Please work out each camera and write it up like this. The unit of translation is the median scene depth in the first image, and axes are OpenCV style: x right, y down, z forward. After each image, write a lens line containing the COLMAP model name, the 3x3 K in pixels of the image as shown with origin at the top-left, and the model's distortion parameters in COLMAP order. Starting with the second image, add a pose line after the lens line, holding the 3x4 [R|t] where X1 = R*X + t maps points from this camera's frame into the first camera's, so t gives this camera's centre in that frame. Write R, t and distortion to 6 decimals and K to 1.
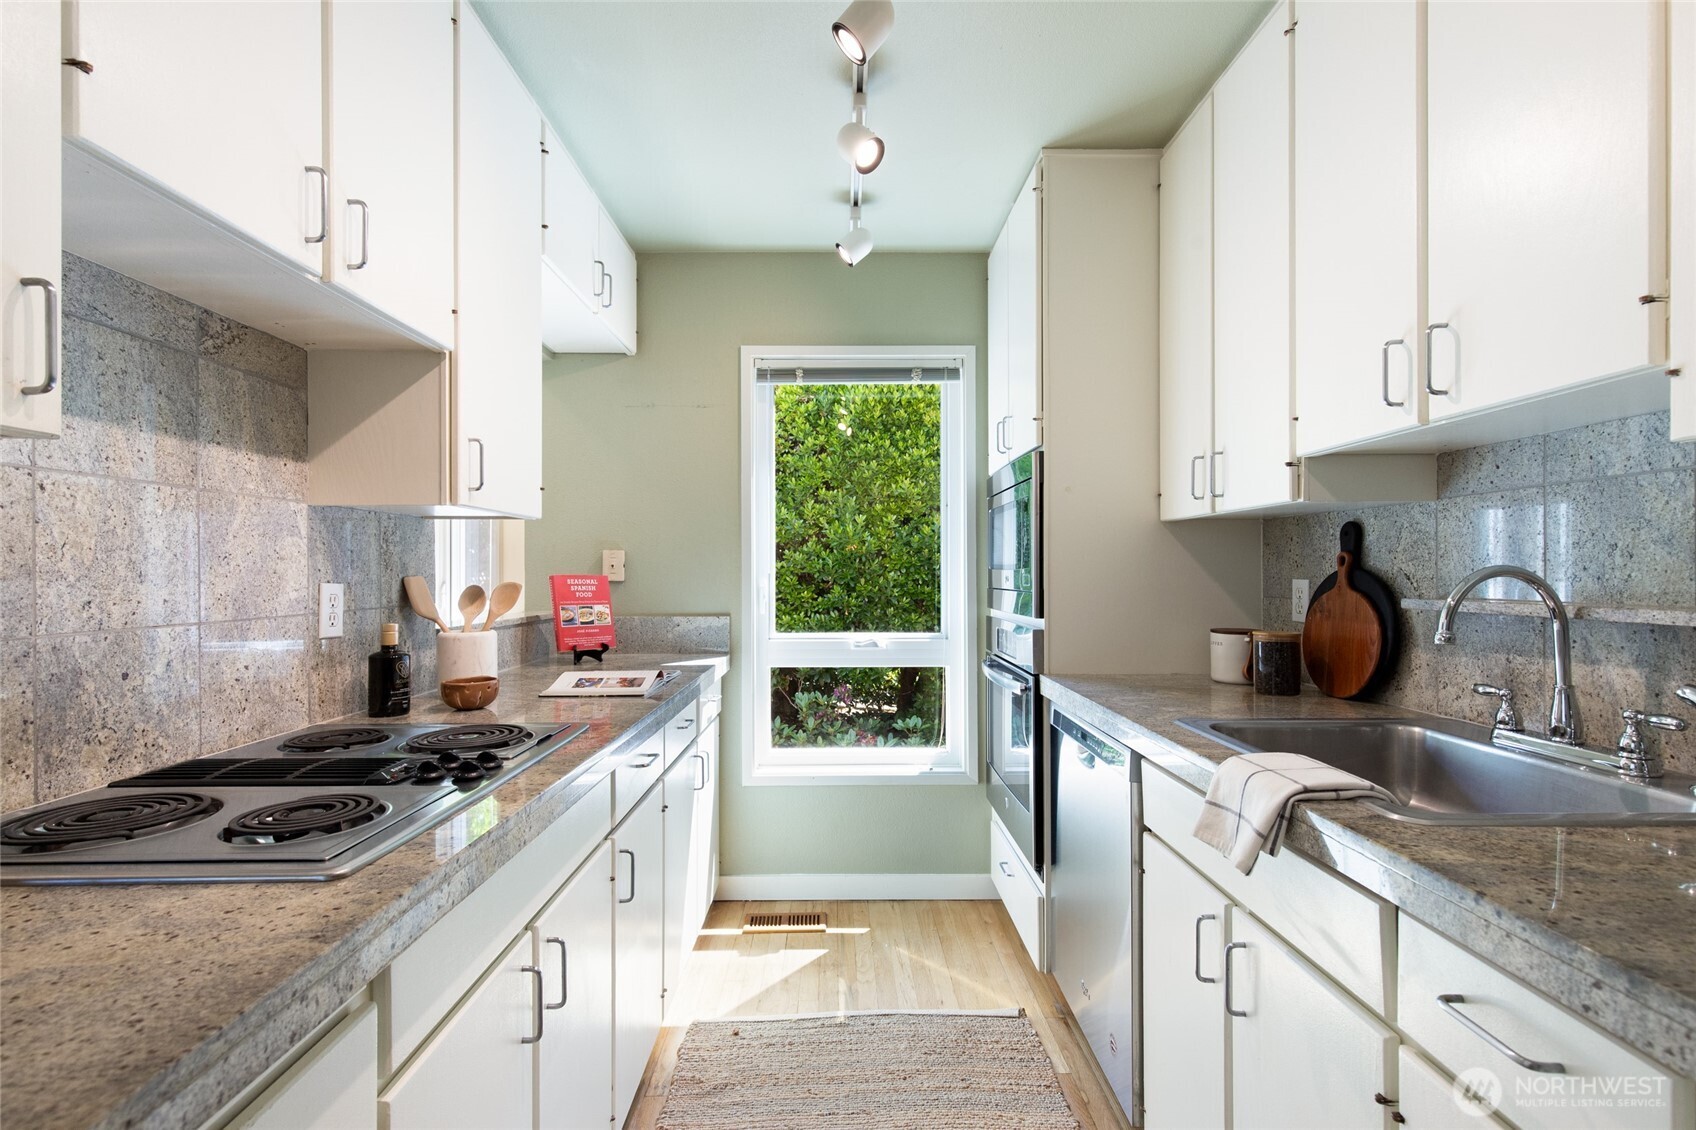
lens RADIAL K [[765.8, 0, 836.0], [0, 765.8, 566.8], [0, 0, 1]] dist [0.008922, -0.001646]
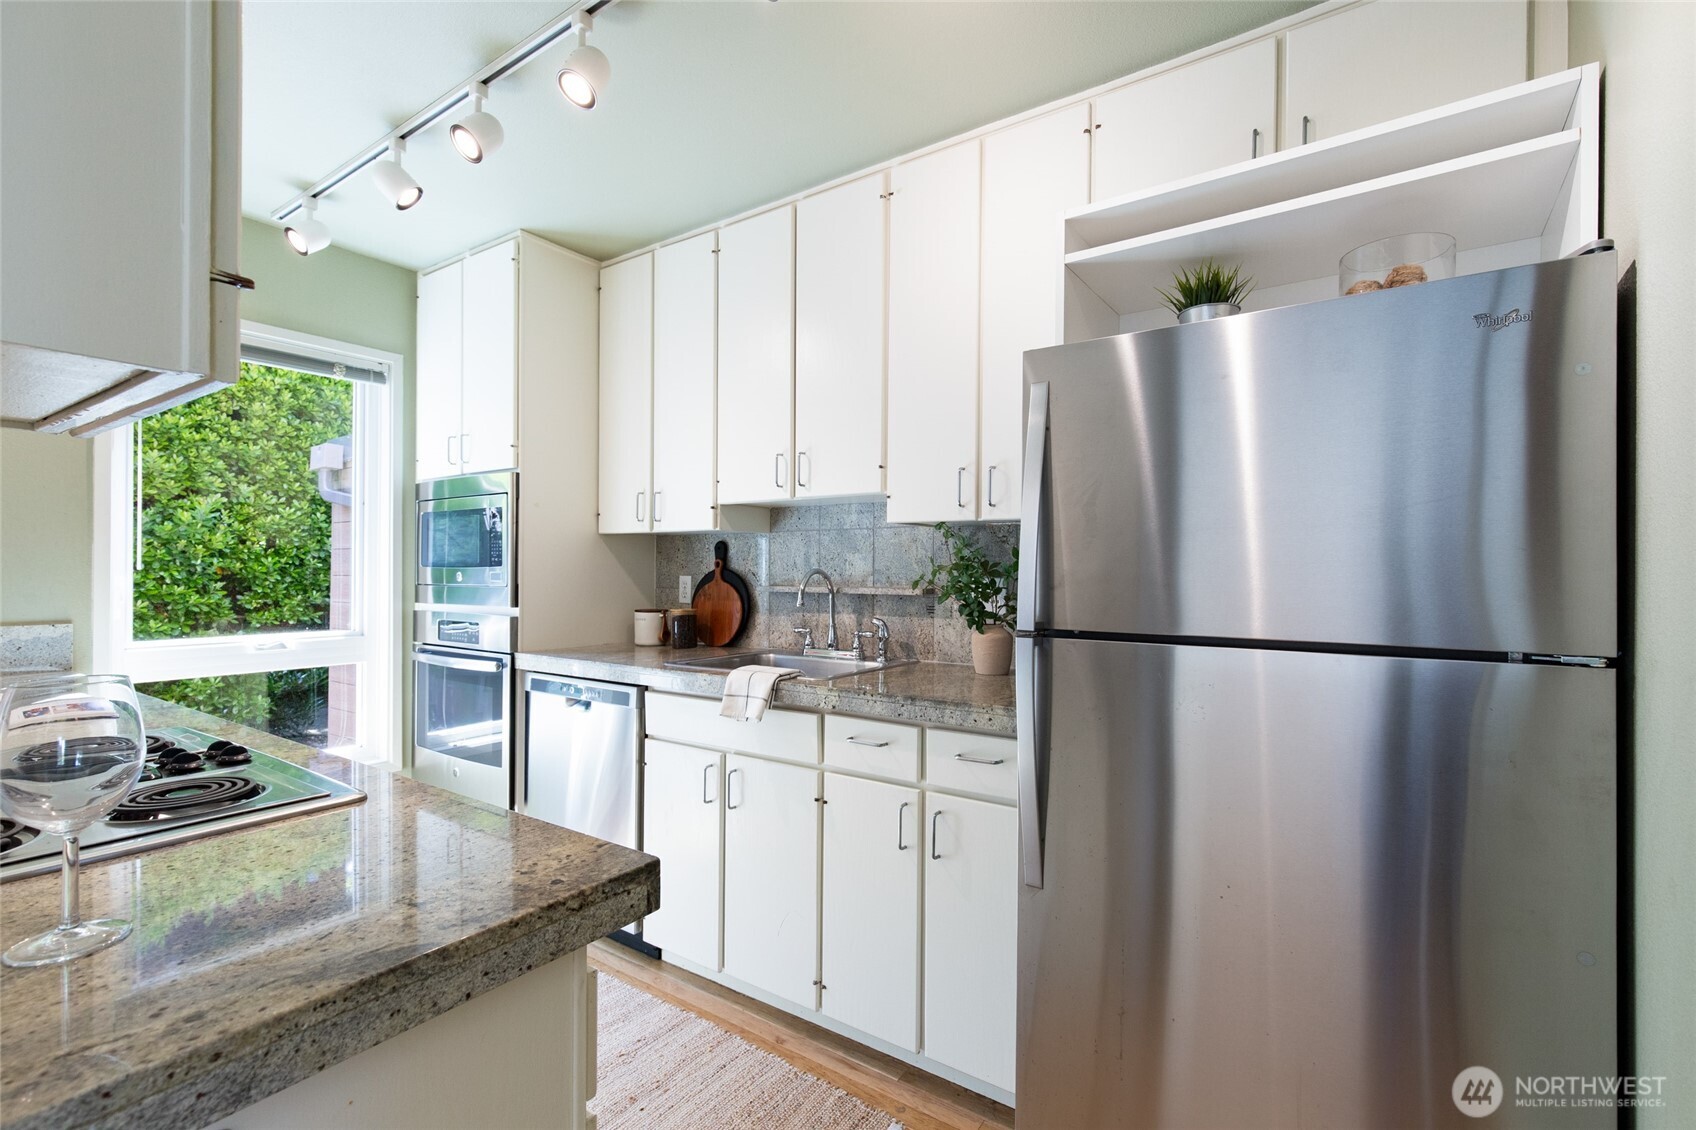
lens RADIAL K [[765.8, 0, 849.5], [0, 765.8, 572.2], [0, 0, 1]] dist [0.008922, -0.001646]
pose [[0.574596, 0.003754, 0.818429, -0.646689], [-0.011631, 0.999926, 0.003579, -0.000676], [-0.818355, -0.011576, 0.574597, -0.228152]]
